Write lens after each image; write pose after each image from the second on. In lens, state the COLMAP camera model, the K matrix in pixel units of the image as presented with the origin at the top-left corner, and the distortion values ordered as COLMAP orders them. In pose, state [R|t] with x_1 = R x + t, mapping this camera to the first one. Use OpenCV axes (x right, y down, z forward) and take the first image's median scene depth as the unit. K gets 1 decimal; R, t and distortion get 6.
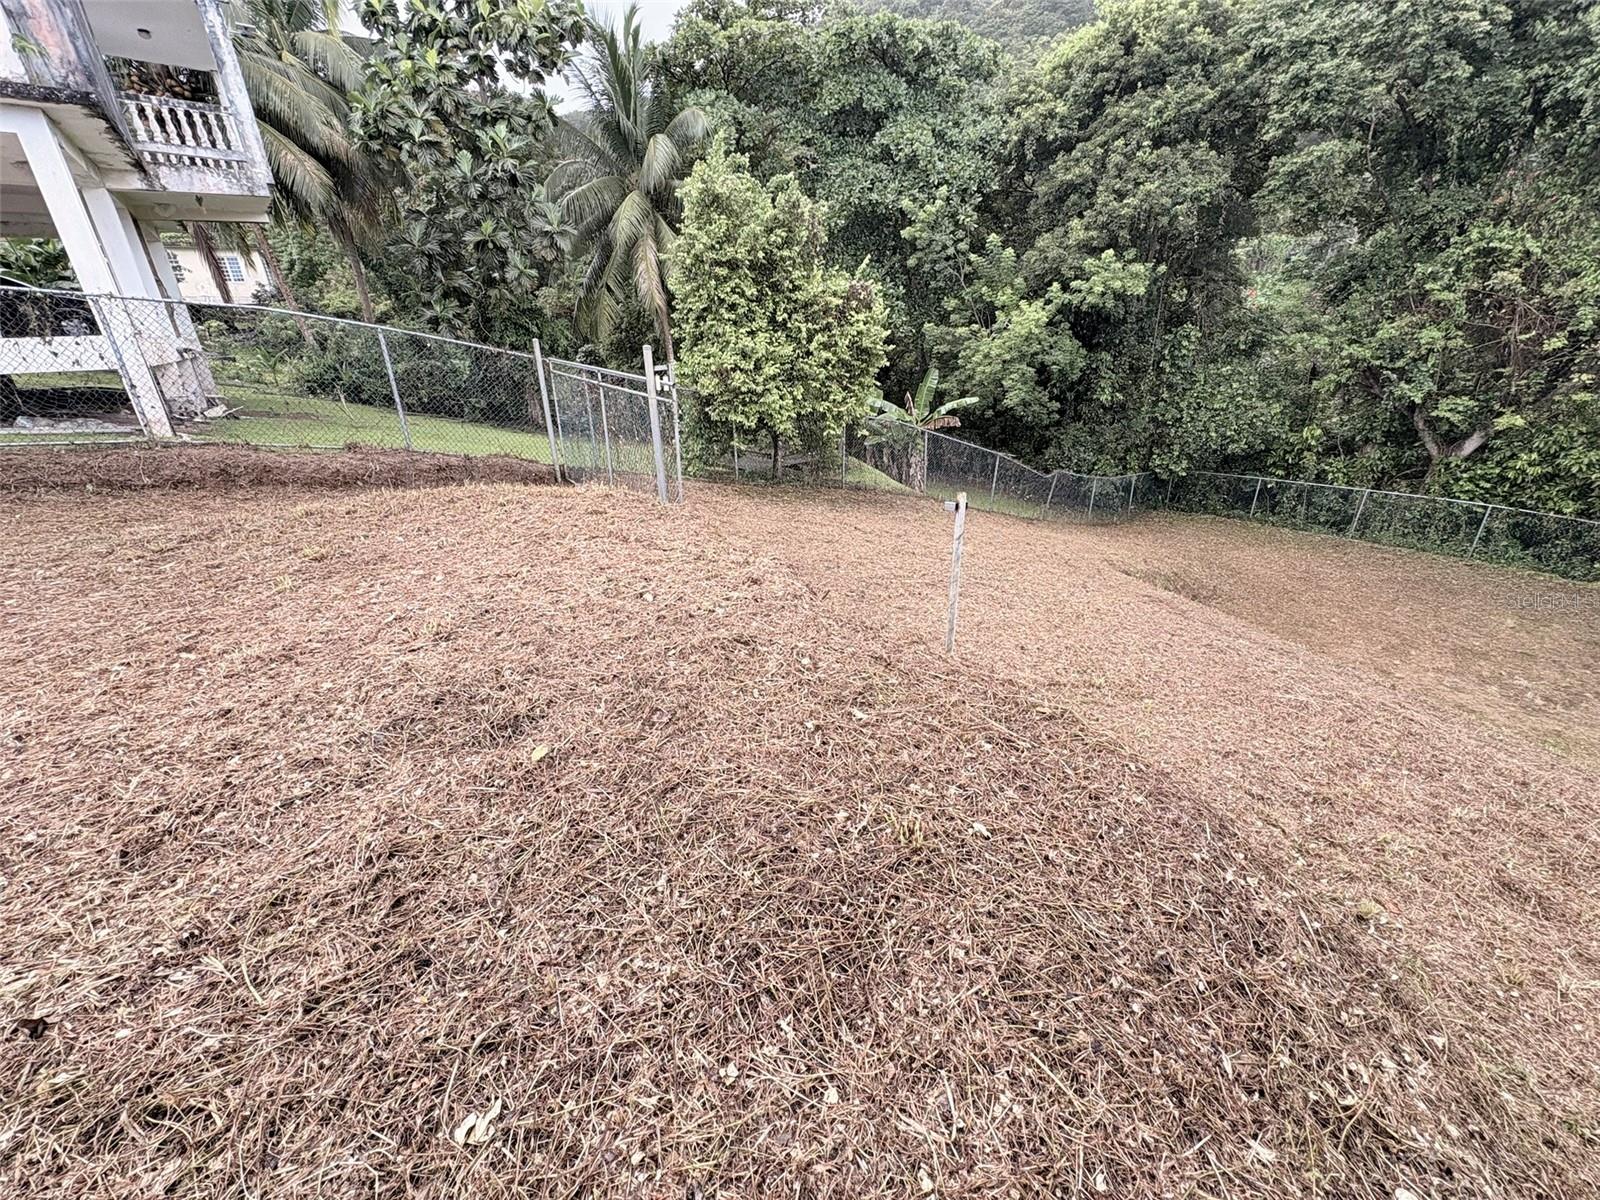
lens RADIAL K [[644.3, 0, 799.7], [0, 644.3, 599.5], [0, 0, 1]] dist [-0.002123, 0.001345]
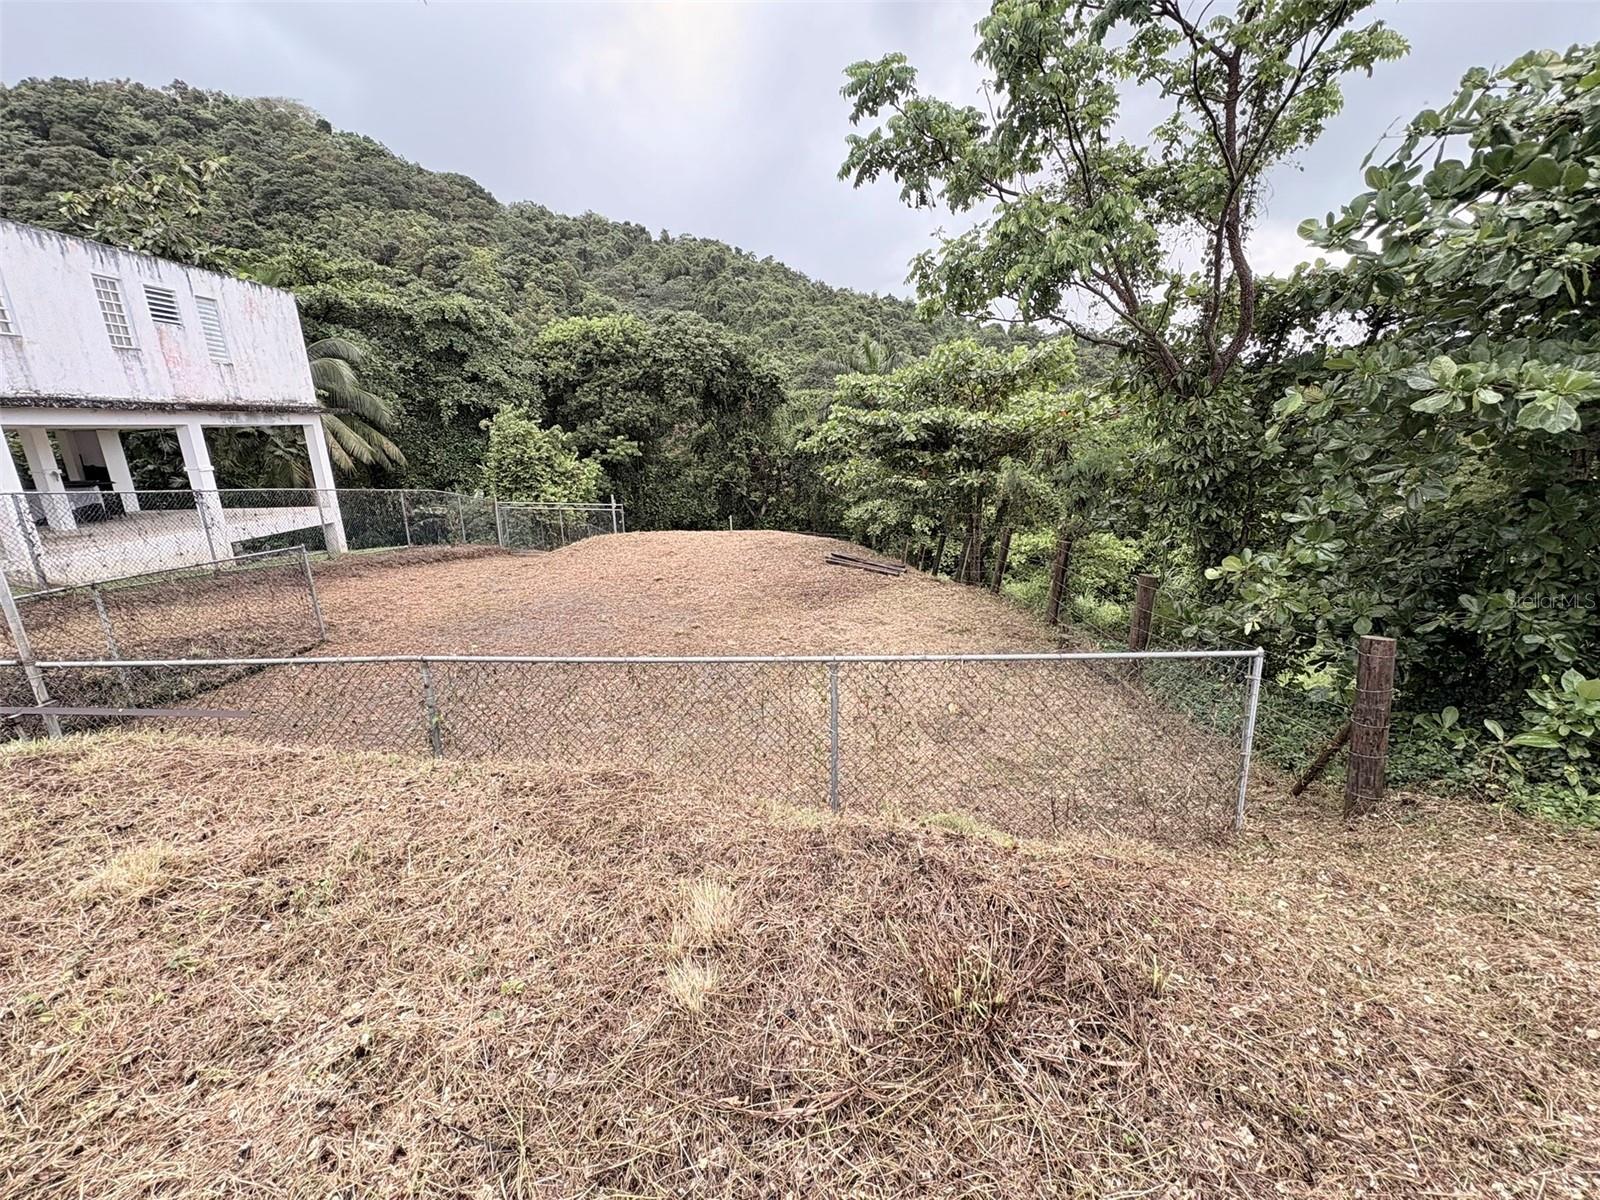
lens RADIAL K [[644.3, 0, 800.8], [0, 644.3, 599.2], [0, 0, 1]] dist [-0.002123, 0.001345]
pose [[0.627513, -0.190504, 0.754940, -0.813063], [0.311007, 0.950223, -0.018730, 0.179853], [-0.713794, 0.246545, 0.655526, -0.647795]]
